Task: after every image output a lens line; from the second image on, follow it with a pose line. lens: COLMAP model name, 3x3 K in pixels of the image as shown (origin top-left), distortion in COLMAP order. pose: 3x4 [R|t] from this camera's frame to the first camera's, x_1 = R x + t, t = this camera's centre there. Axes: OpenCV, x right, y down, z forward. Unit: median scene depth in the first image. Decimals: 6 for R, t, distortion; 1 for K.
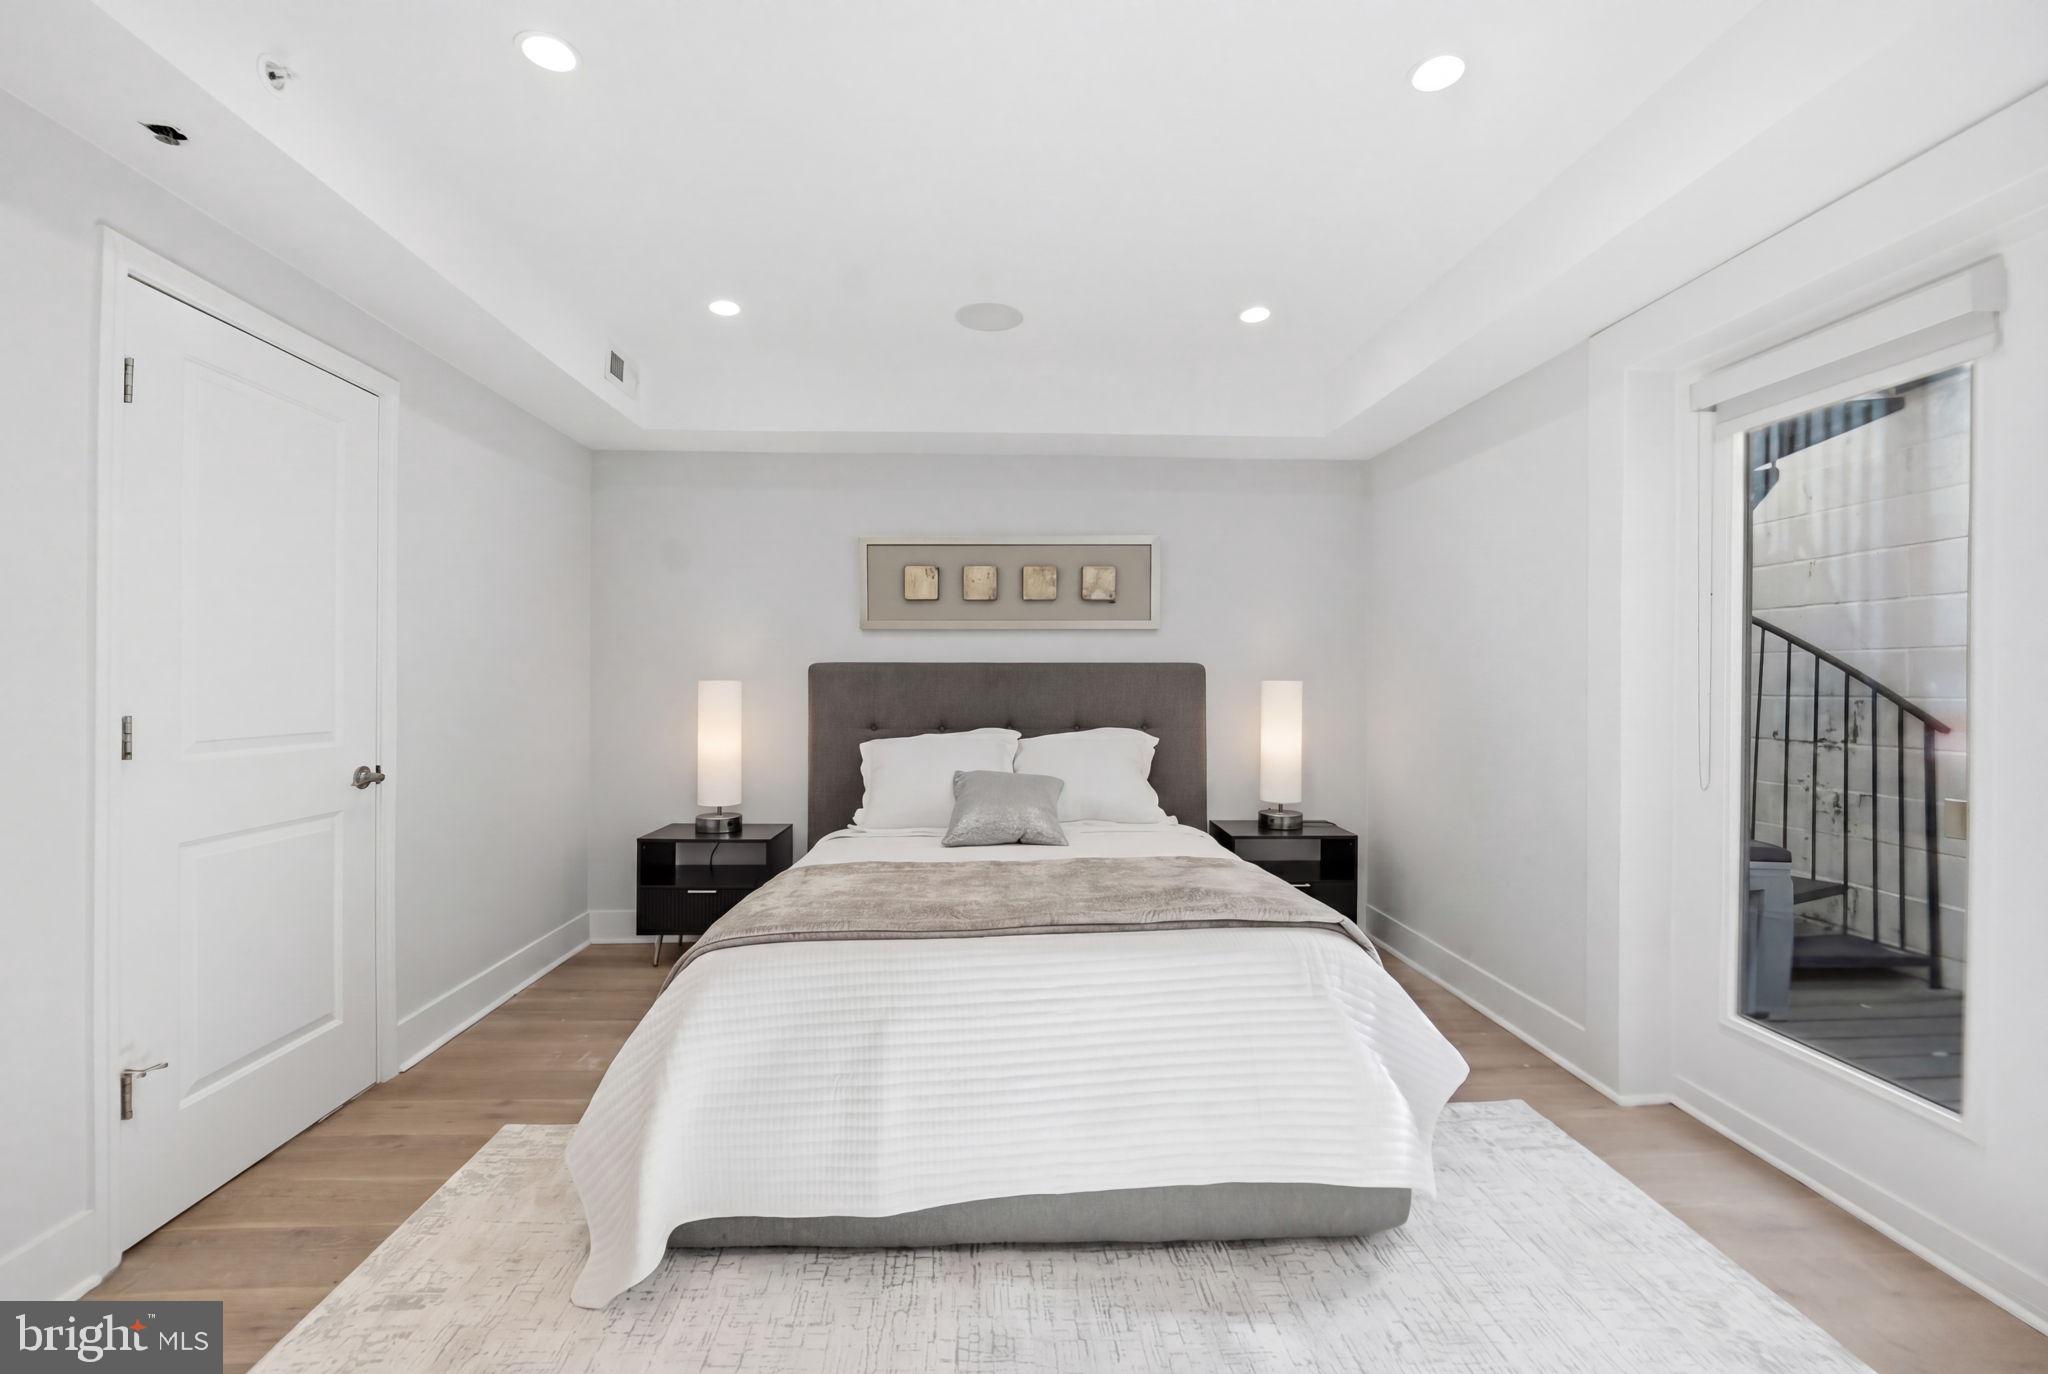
lens RADIAL K [[849.2, 0, 1024.0], [0, 849.2, 687.0], [0, 0, 1]] dist [-0.027817, 0.009482]
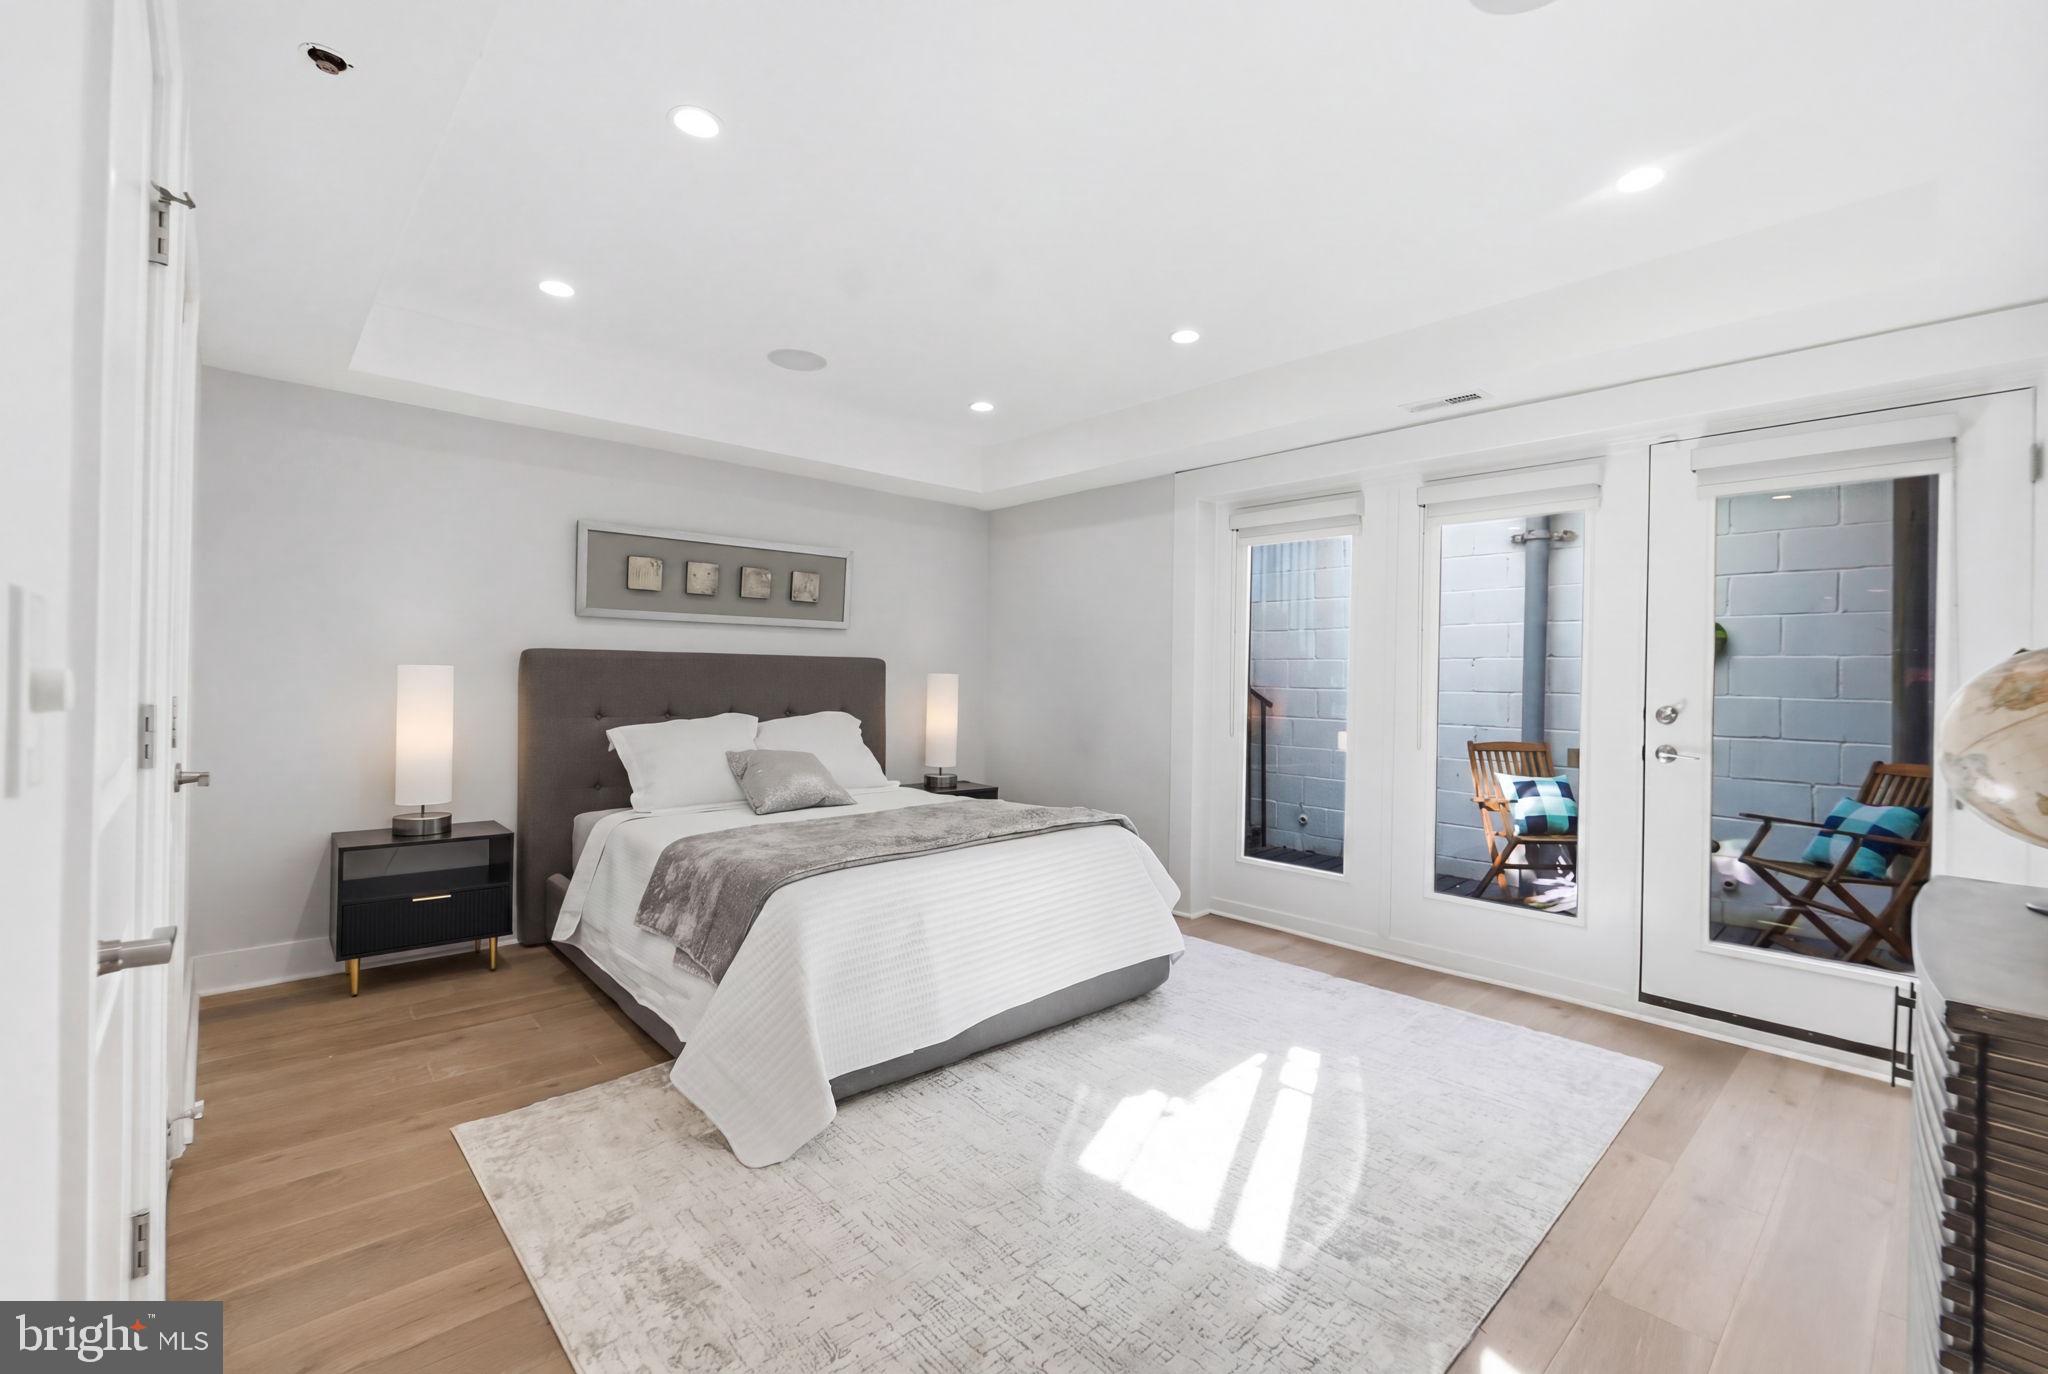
lens RADIAL K [[849.2, 0, 1024.0], [0, 849.2, 687.0], [0, 0, 1]] dist [-0.027817, 0.009482]
pose [[0.771088, 0.003893, 0.636716, -0.444676], [-0.008005, 0.999962, 0.003581, 0.007782], [-0.636678, -0.007859, 0.771090, -0.088899]]
